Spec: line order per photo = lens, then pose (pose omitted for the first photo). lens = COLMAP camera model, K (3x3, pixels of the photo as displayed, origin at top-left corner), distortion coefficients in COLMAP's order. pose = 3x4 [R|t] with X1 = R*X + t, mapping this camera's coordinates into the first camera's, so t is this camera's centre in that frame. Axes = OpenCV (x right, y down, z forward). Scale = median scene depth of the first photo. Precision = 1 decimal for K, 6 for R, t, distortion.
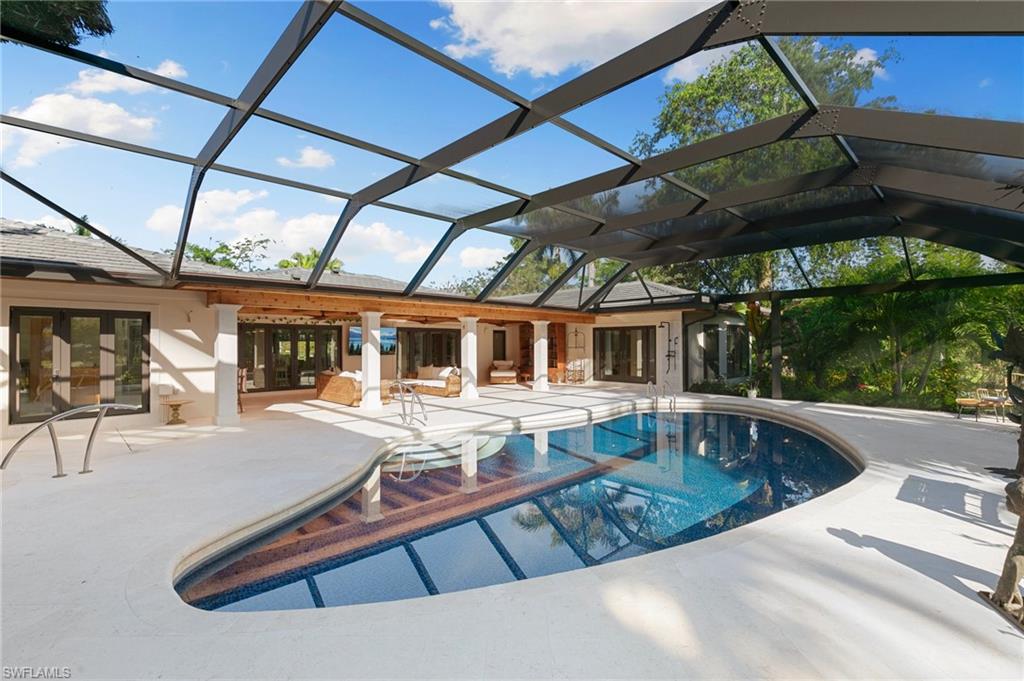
lens RADIAL K [[460.9, 0, 513.0], [0, 460.9, 338.2], [0, 0, 1]] dist [0.004541, 0.000368]
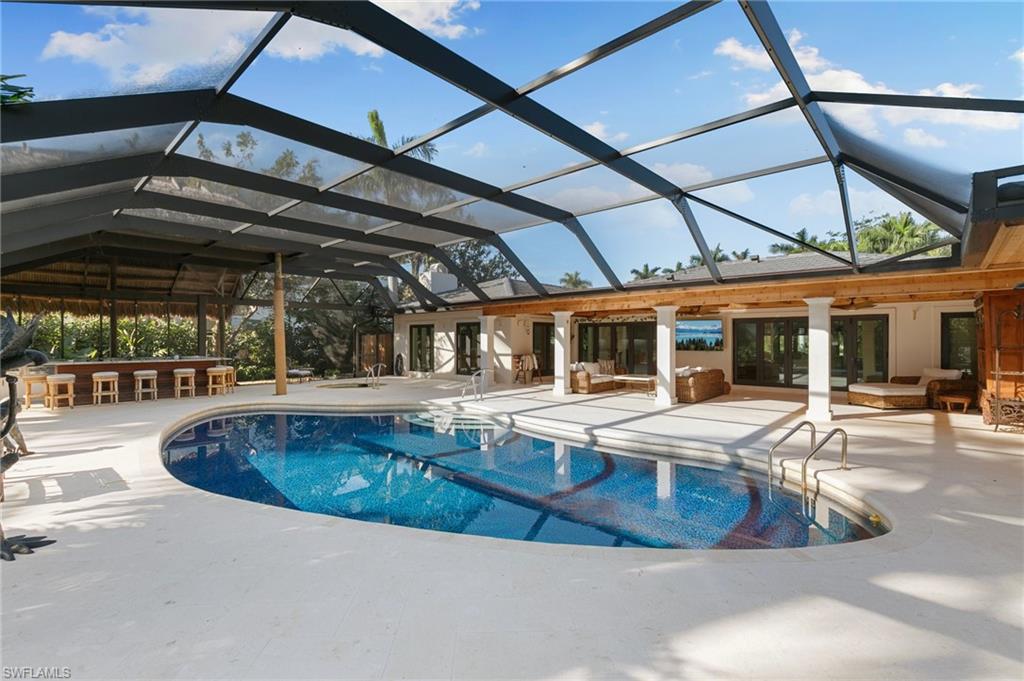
lens RADIAL K [[460.9, 0, 513.0], [0, 460.9, 338.2], [0, 0, 1]] dist [0.004541, 0.000368]
pose [[0.055329, -0.001879, -0.998466, 0.793325], [0.019019, 0.999819, -0.000828, 0.007667], [0.998287, -0.018944, 0.055355, 0.751347]]
